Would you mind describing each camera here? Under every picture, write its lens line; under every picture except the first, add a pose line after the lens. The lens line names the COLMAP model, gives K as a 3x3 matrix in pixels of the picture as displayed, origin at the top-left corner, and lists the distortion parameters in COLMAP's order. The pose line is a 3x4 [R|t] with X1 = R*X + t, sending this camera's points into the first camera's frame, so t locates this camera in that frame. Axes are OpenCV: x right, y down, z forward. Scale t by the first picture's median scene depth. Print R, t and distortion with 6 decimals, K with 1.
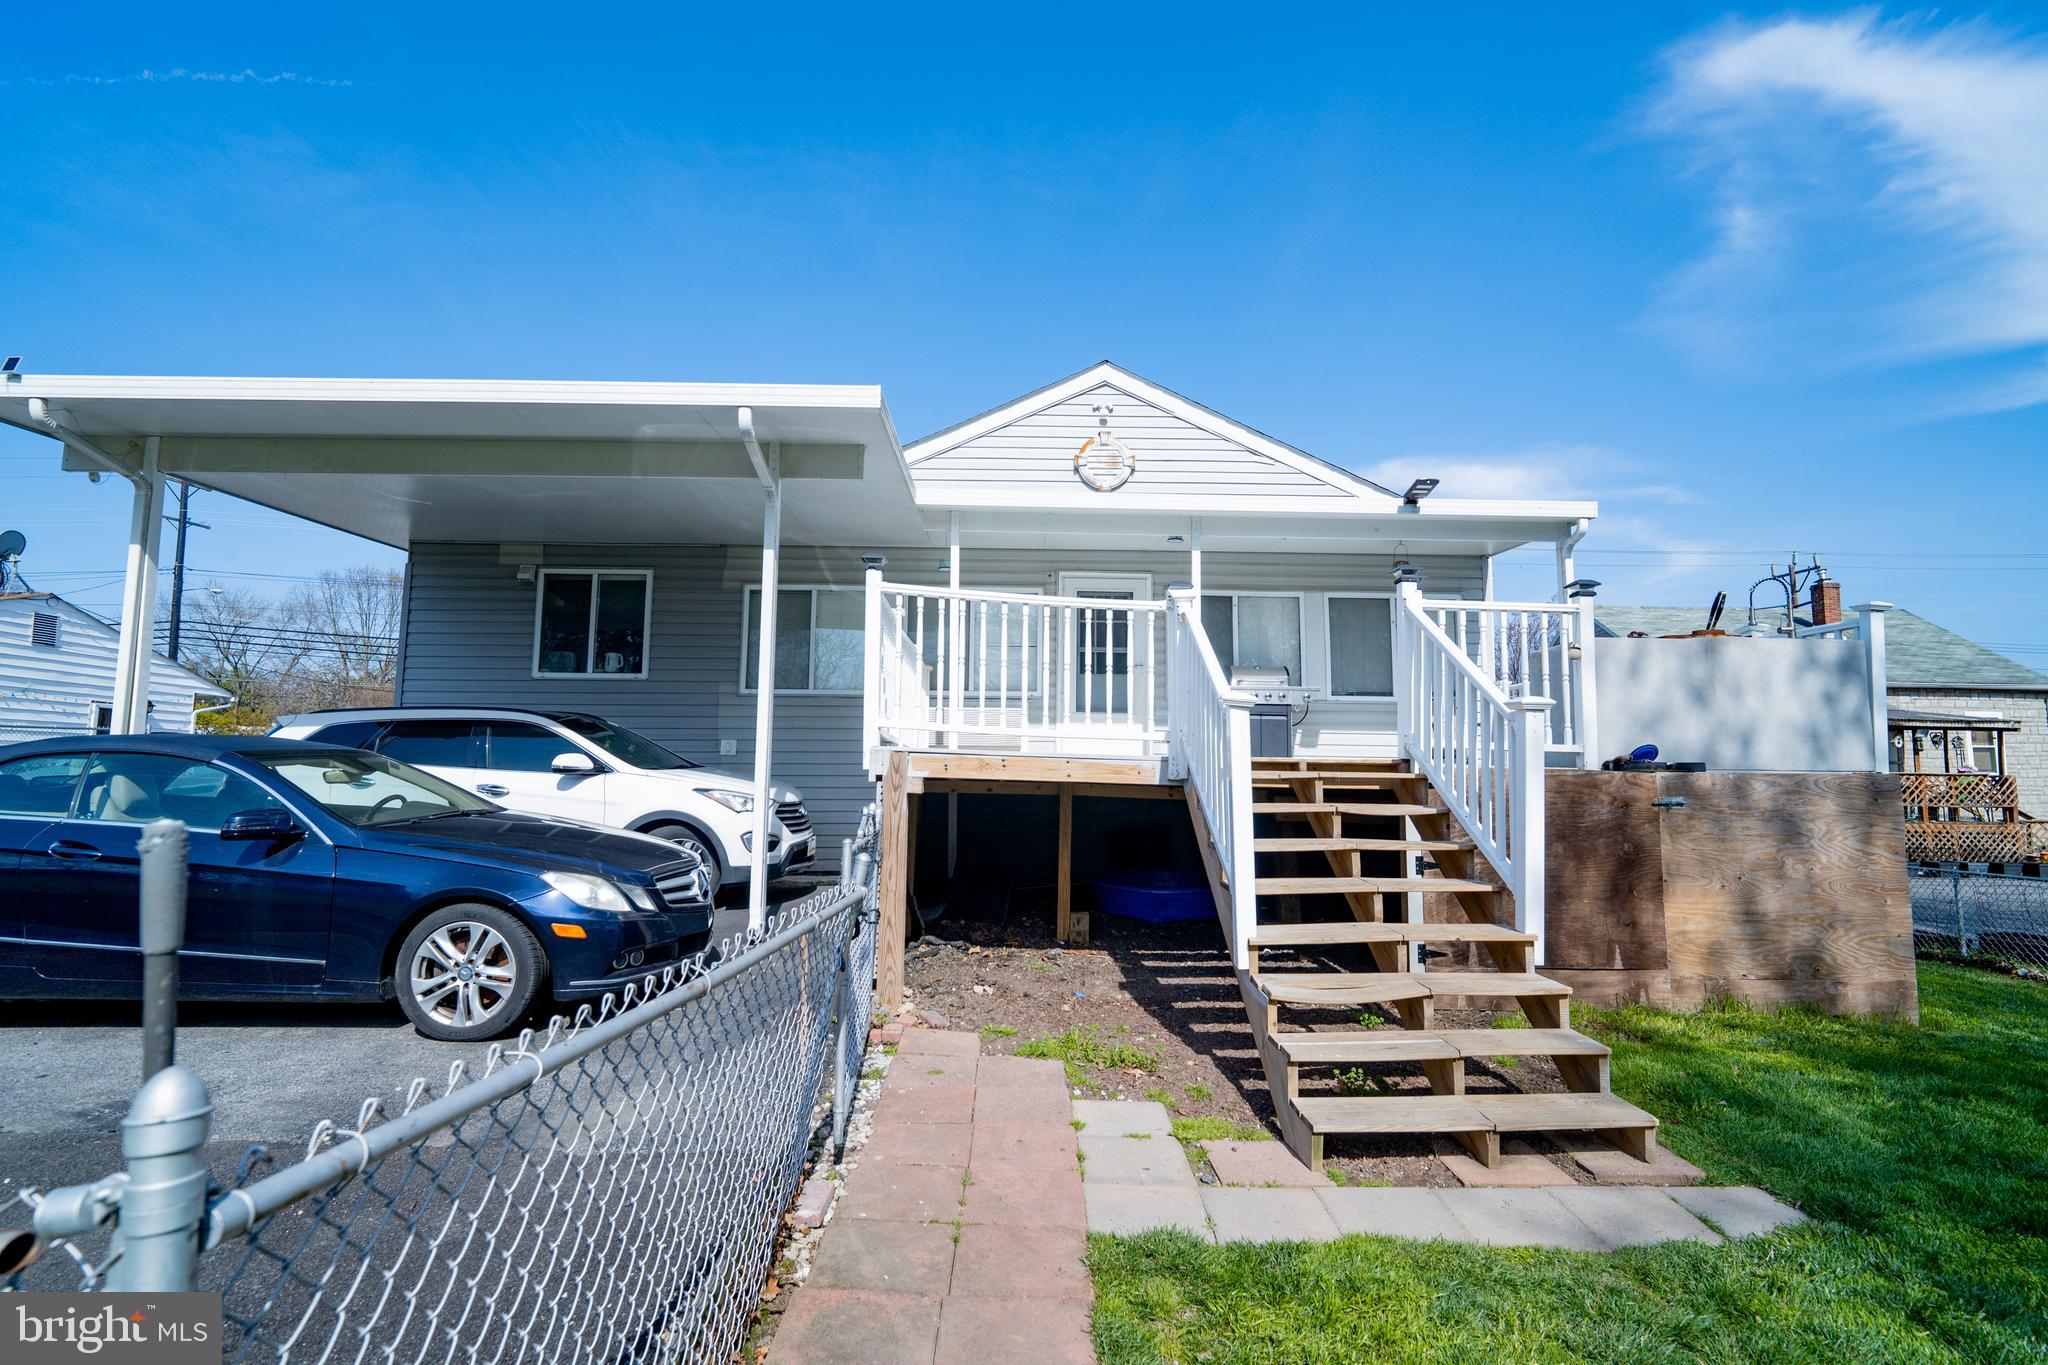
lens RADIAL K [[967.9, 0, 1024.0], [0, 967.9, 682.5], [0, 0, 1]] dist [-0.002139, -0.000474]
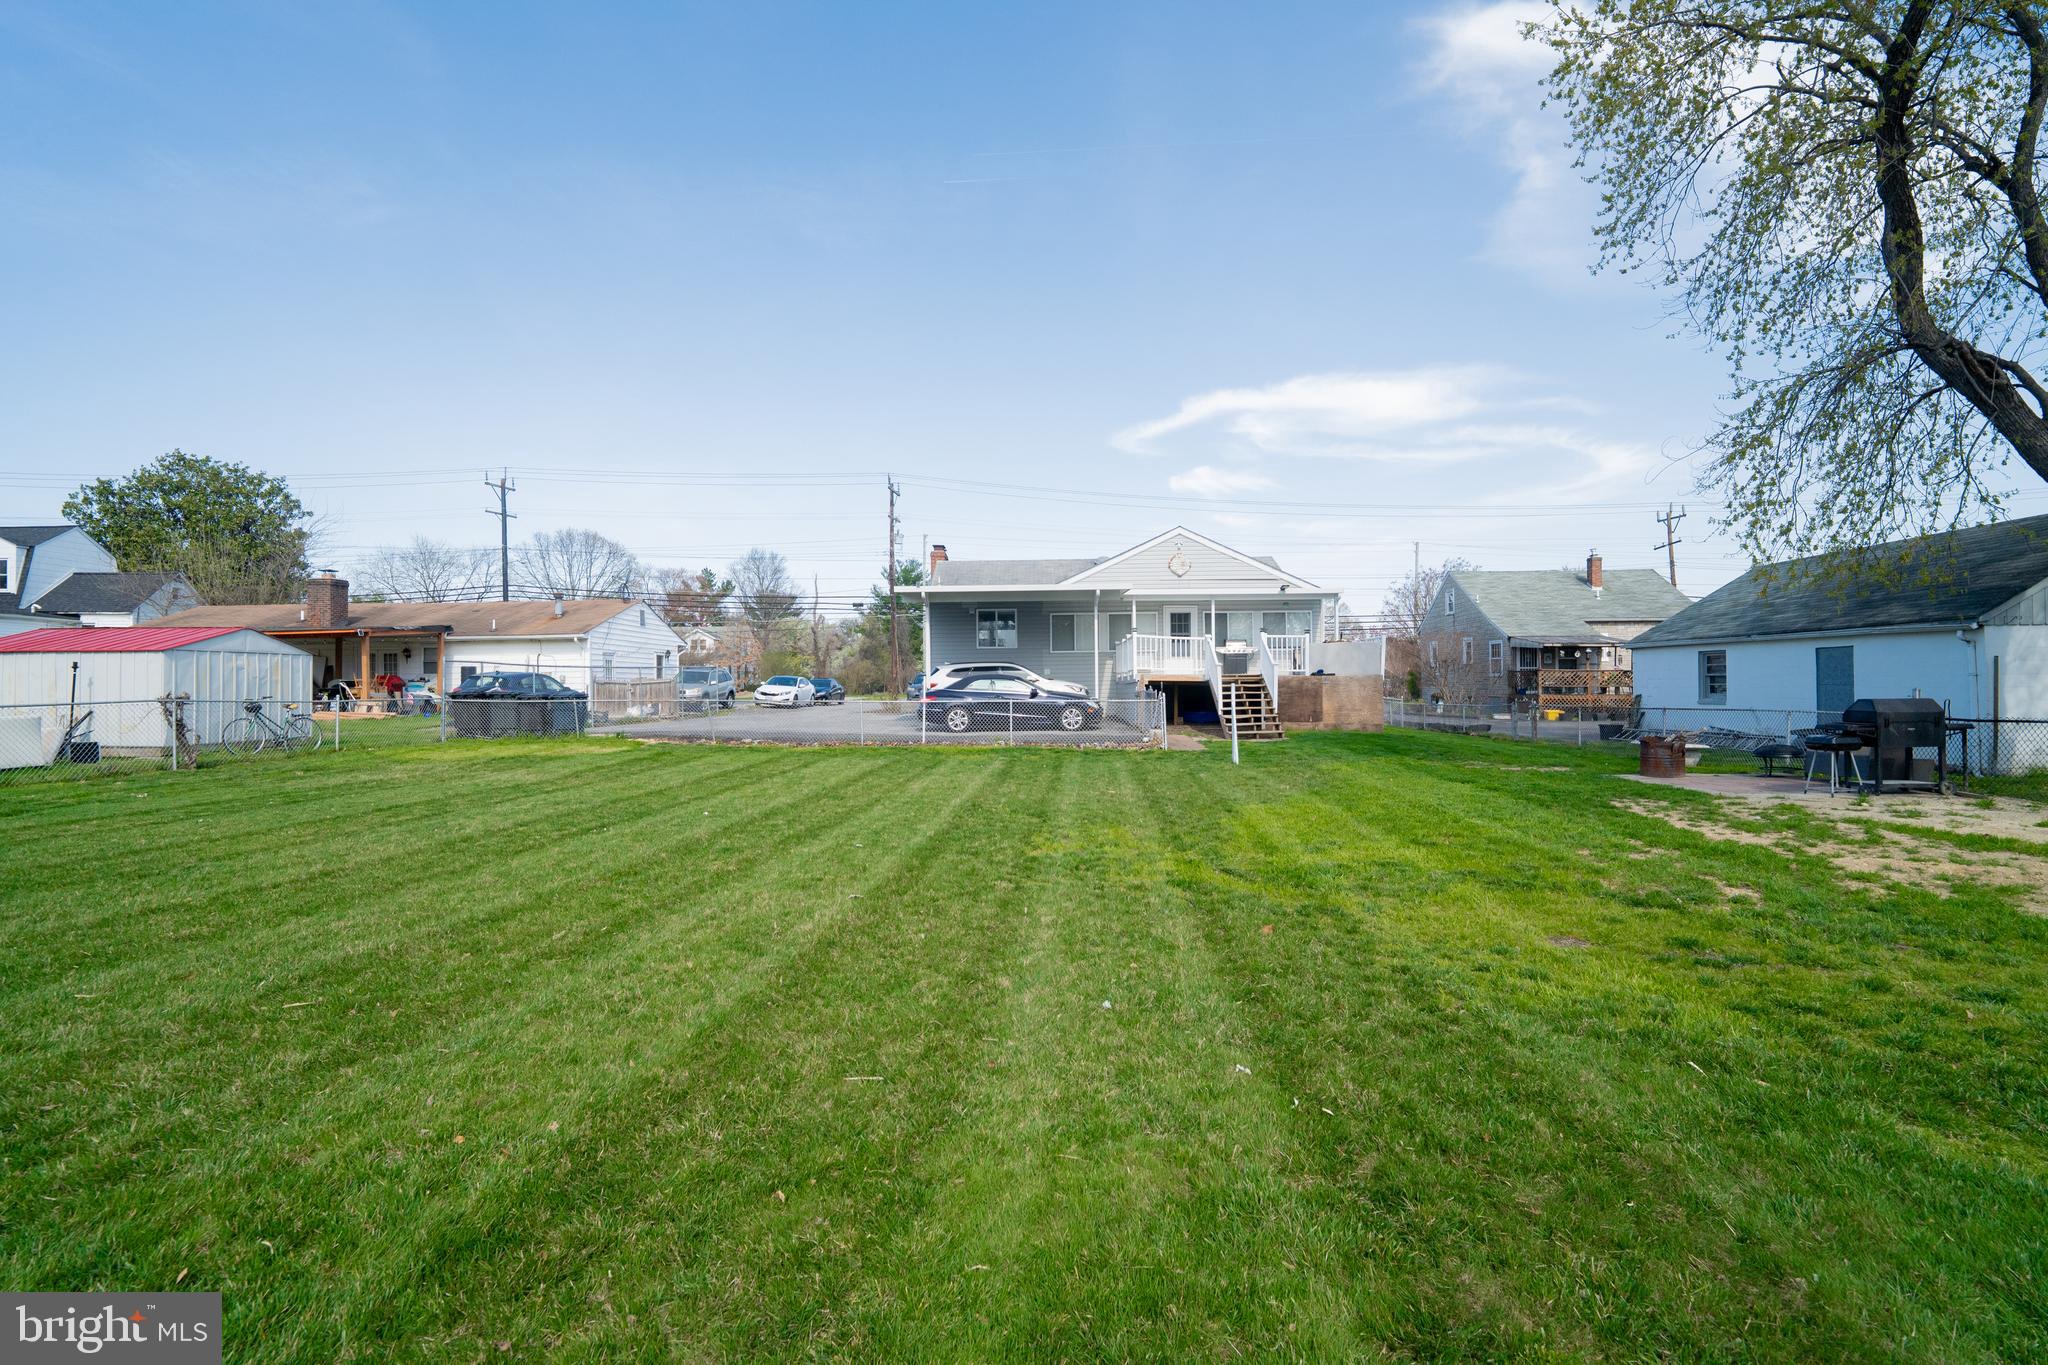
lens RADIAL K [[967.9, 0, 1024.0], [0, 967.9, 682.5], [0, 0, 1]] dist [-0.002139, -0.000474]
pose [[0.999296, -0.020092, -0.031692, -0.279151], [0.023077, 0.995034, 0.096821, -0.175160], [0.029589, -0.097484, 0.994797, -1.780820]]
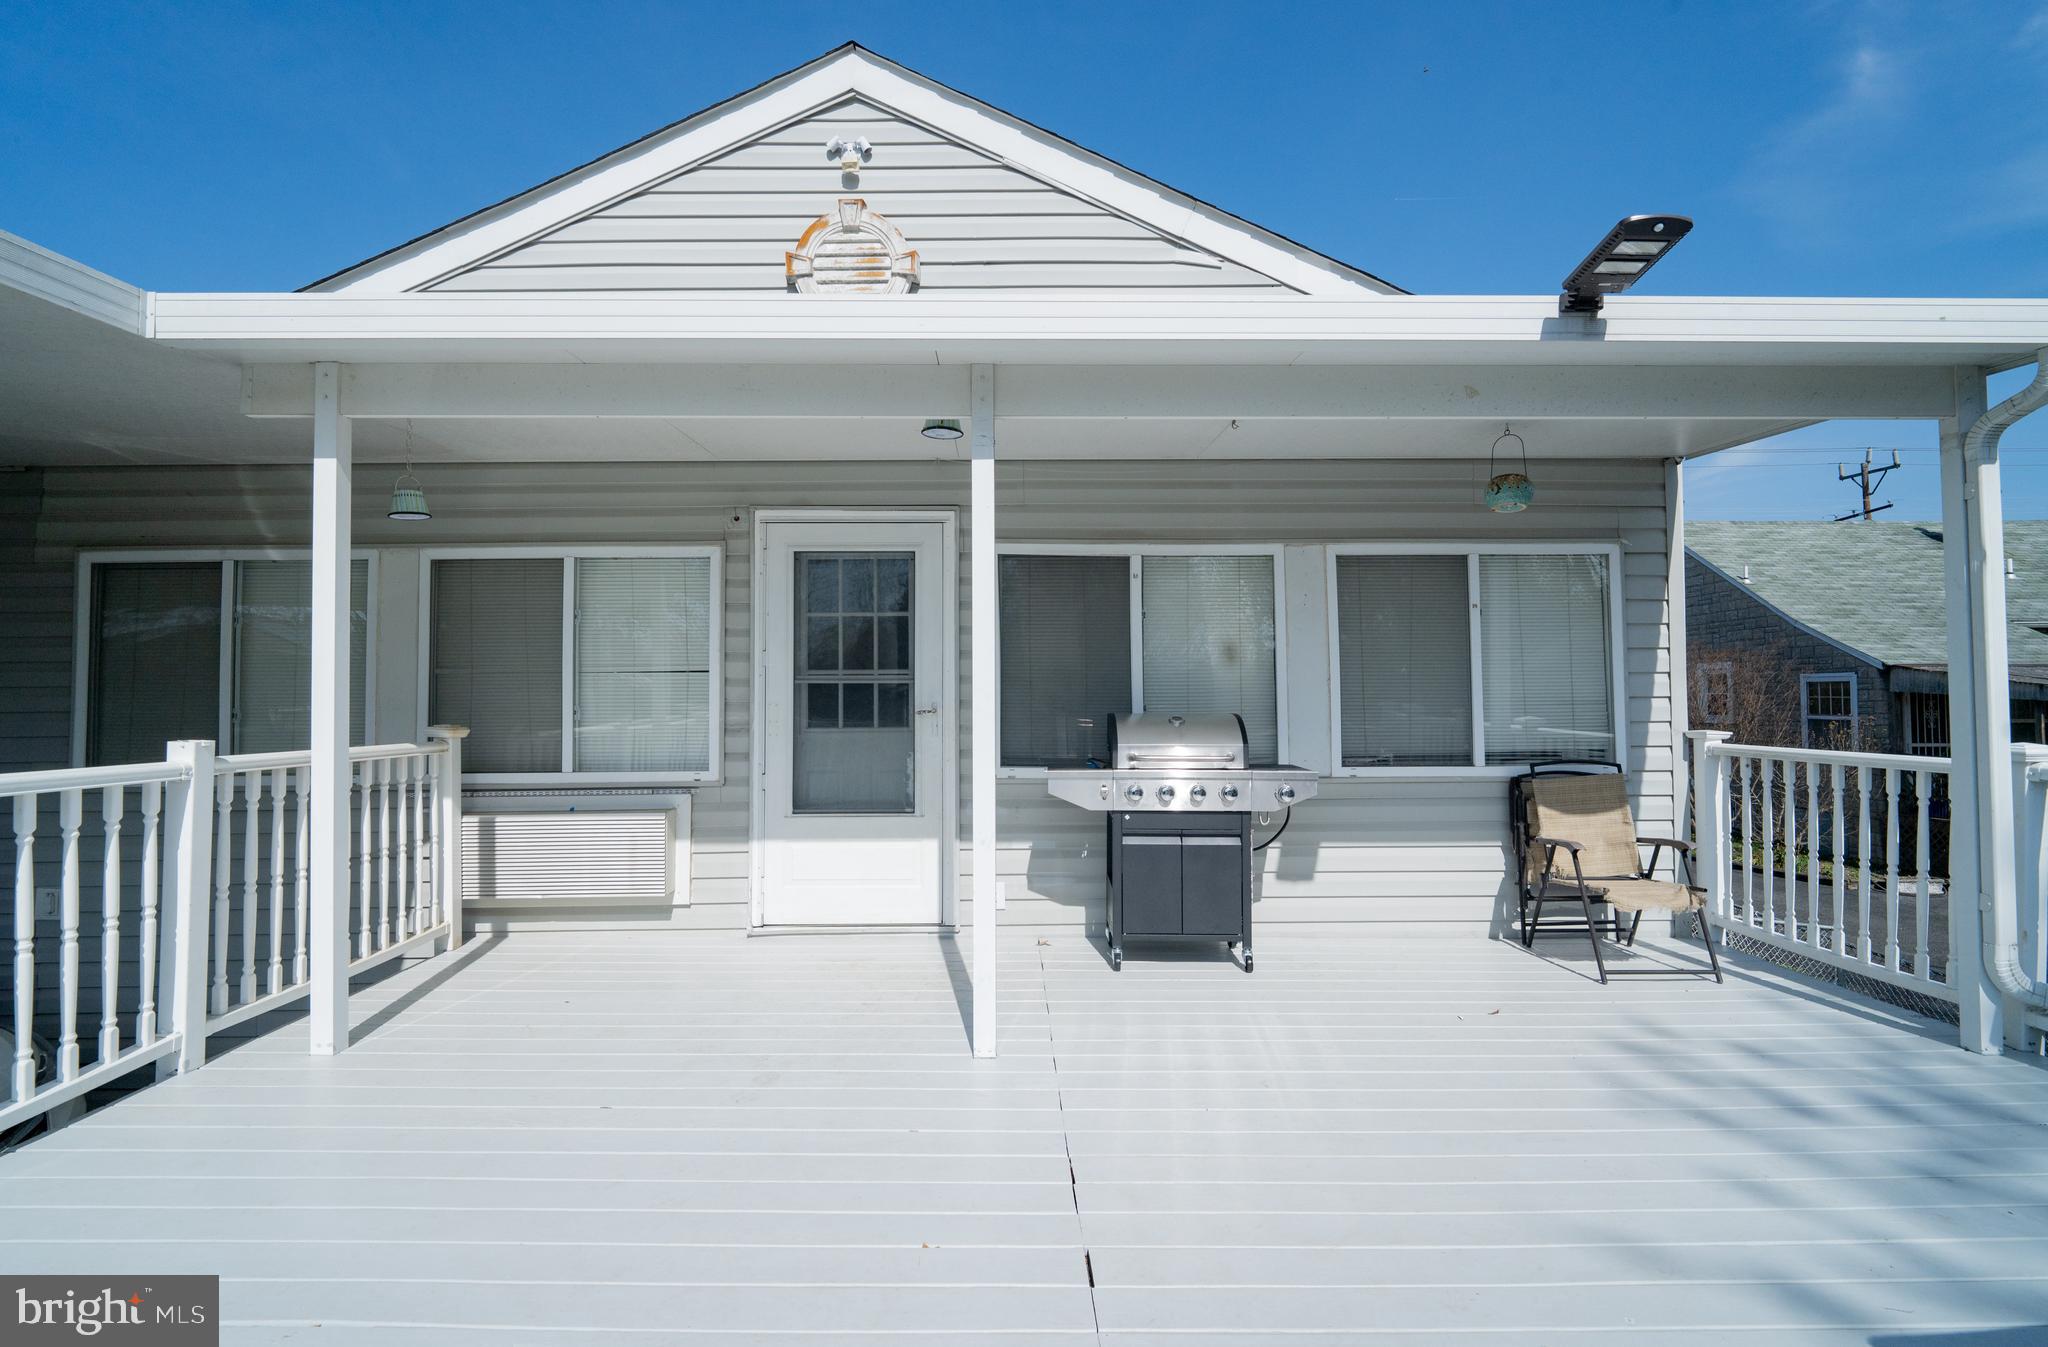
lens RADIAL K [[992.9, 0, 1020.5], [0, 992.9, 664.9], [0, 0, 1]] dist [-0.012067, -0.000091]
pose [[0.999824, -0.018681, 0.001778, 0.163055], [0.018518, 0.997533, 0.067716, -0.071306], [-0.003038, -0.067671, 0.997703, 0.528853]]
